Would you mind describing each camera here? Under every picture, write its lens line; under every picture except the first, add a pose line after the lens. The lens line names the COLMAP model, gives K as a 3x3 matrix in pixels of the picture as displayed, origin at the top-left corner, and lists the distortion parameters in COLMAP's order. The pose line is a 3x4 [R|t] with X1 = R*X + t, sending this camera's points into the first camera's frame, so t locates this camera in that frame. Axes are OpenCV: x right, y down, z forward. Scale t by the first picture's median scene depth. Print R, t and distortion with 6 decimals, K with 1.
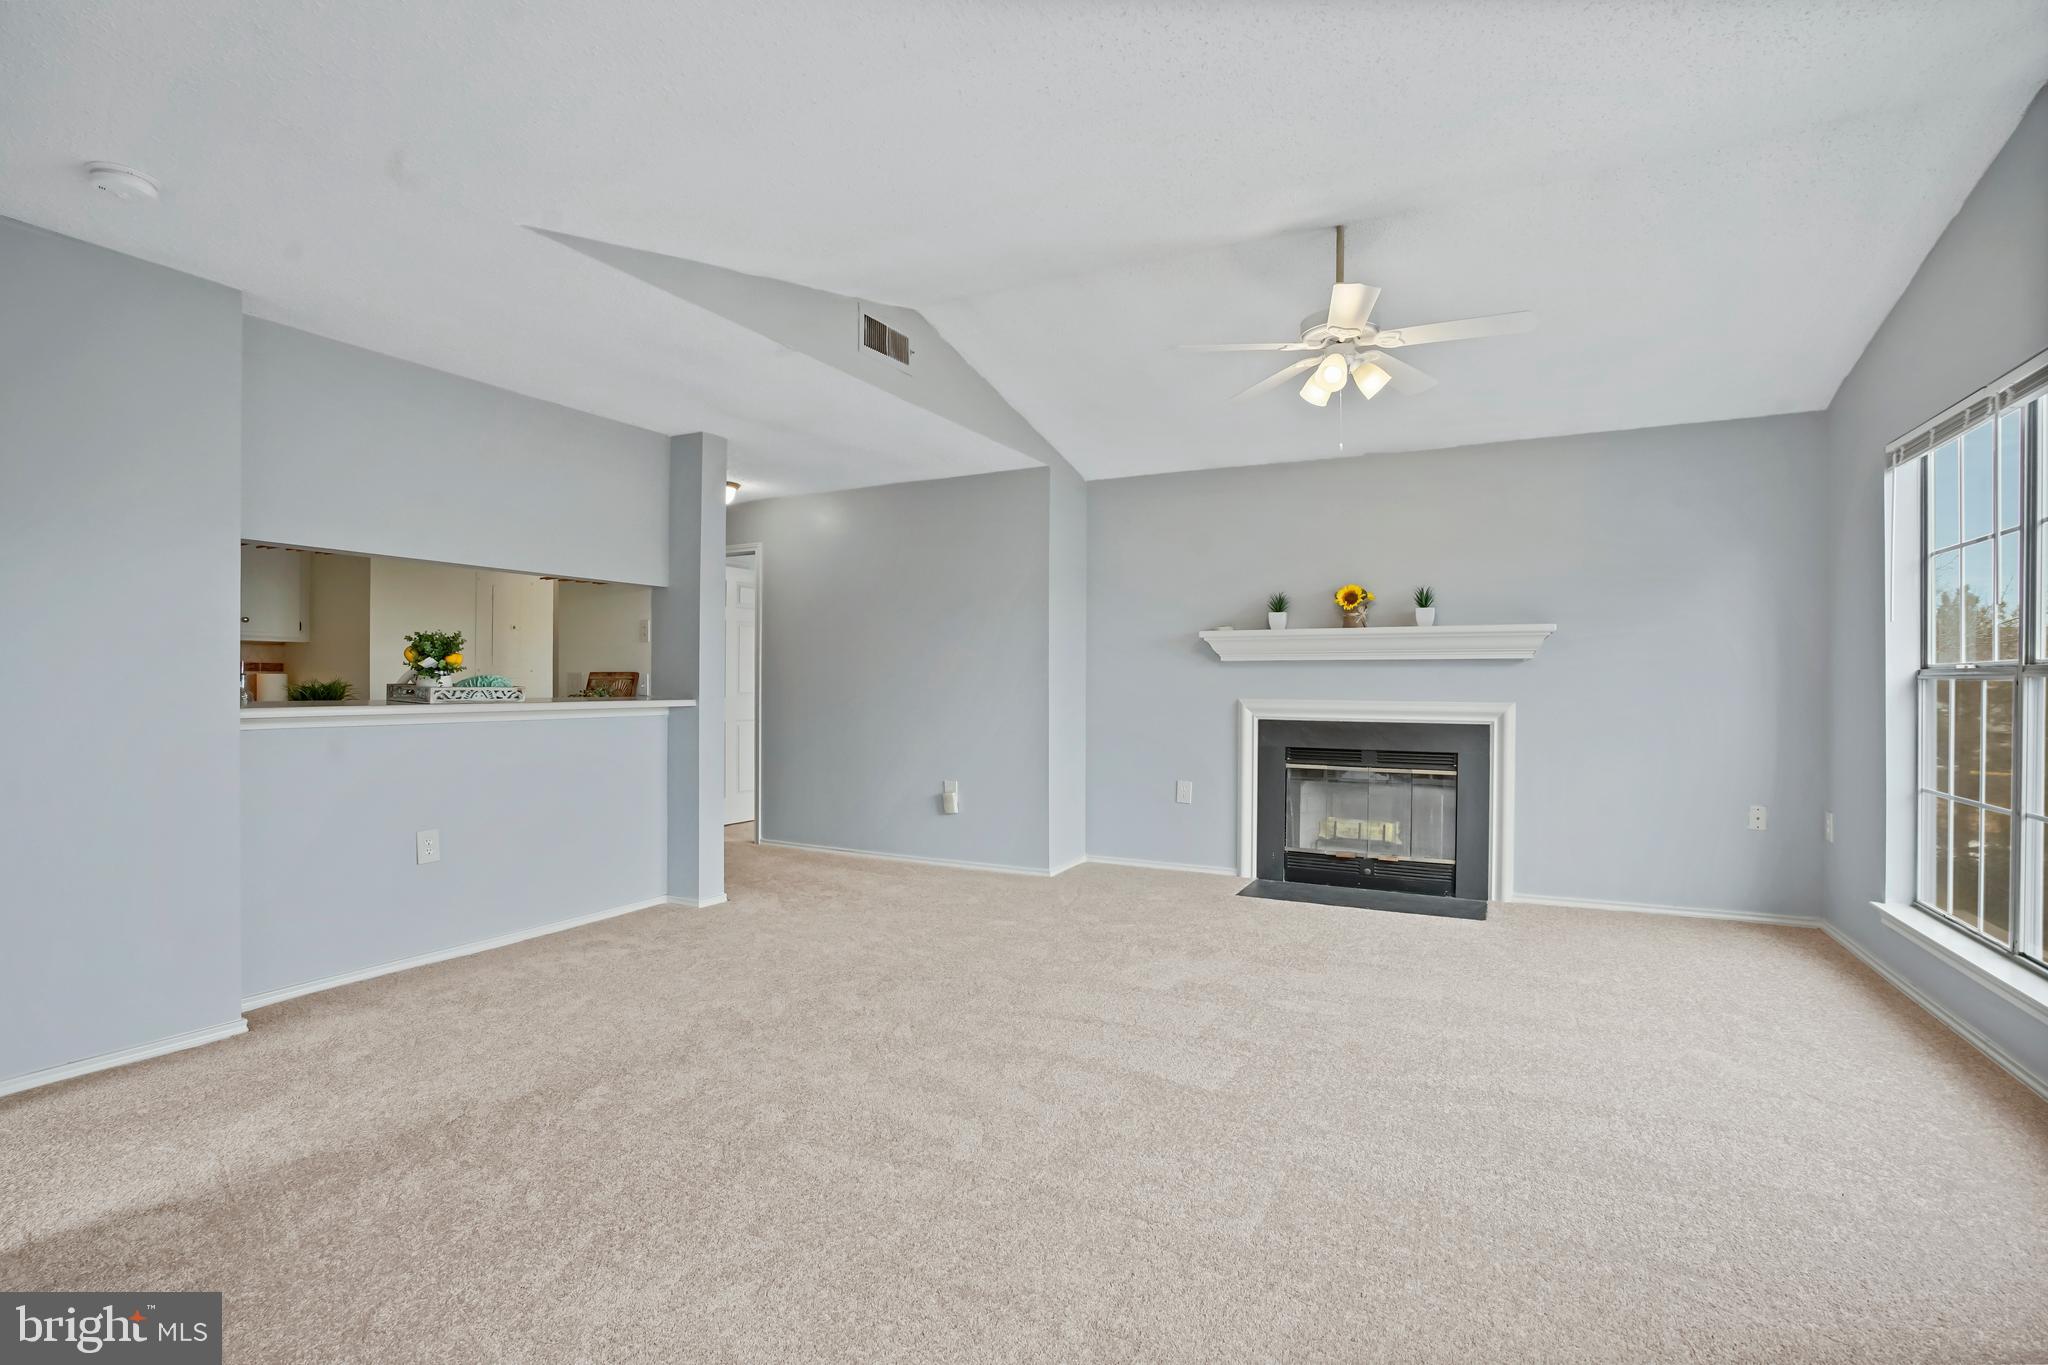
lens RADIAL K [[989.9, 0, 1024.0], [0, 989.9, 682.5], [0, 0, 1]] dist [-0.036864, 0.000581]
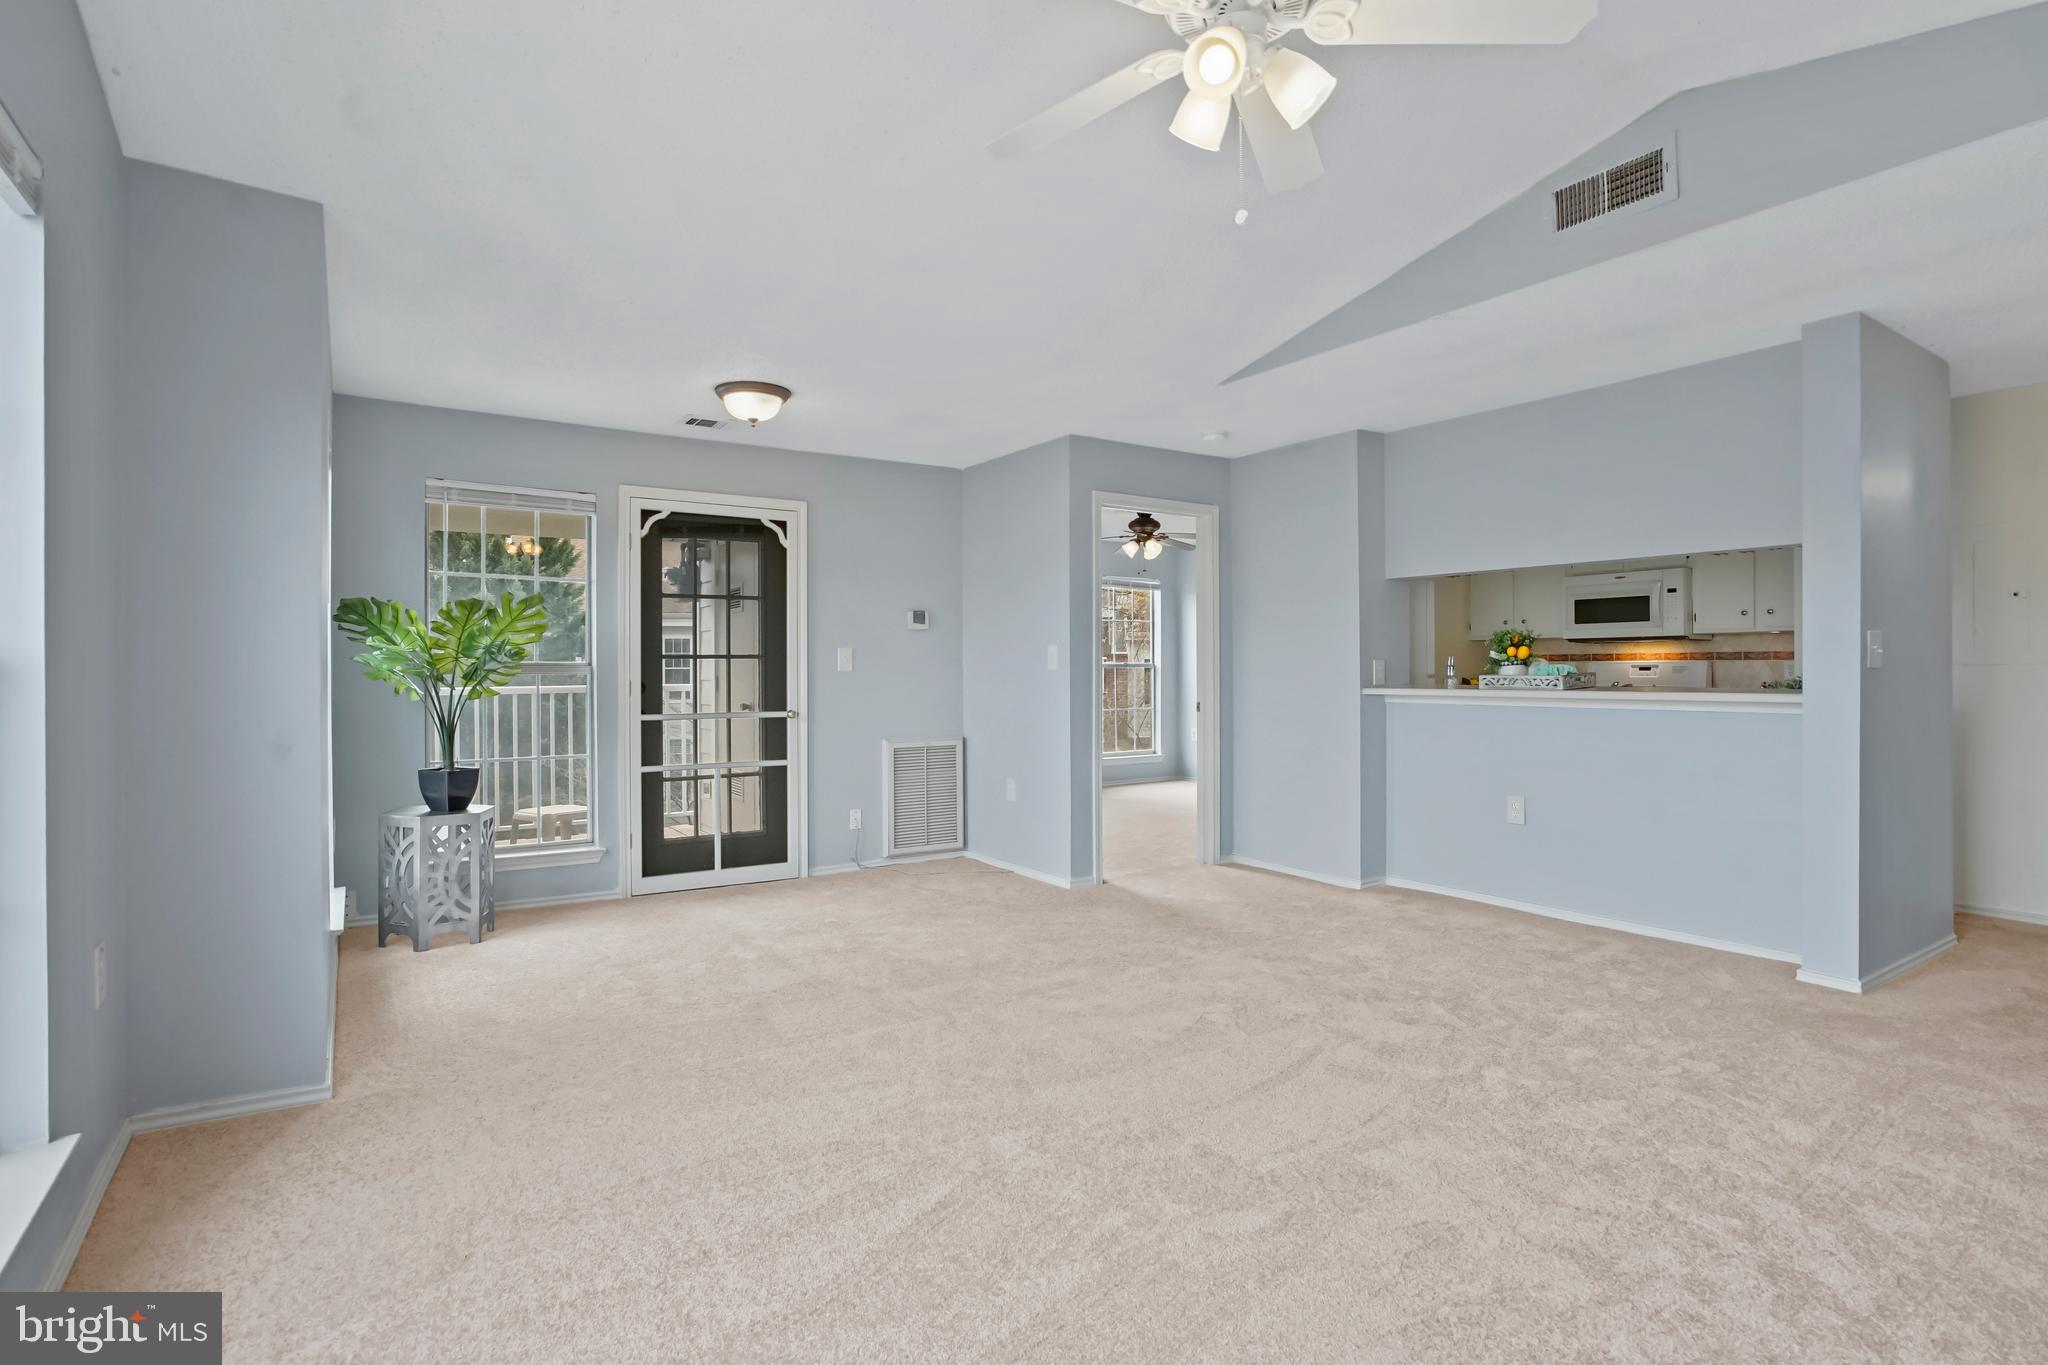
lens RADIAL K [[989.9, 0, 1024.0], [0, 989.9, 682.5], [0, 0, 1]] dist [-0.036864, 0.000581]
pose [[-0.486184, 0.009643, -0.873803, 0.708139], [0.004338, 0.999953, 0.008621, 0.000213], [0.873846, 0.000401, -0.486203, 1.010570]]
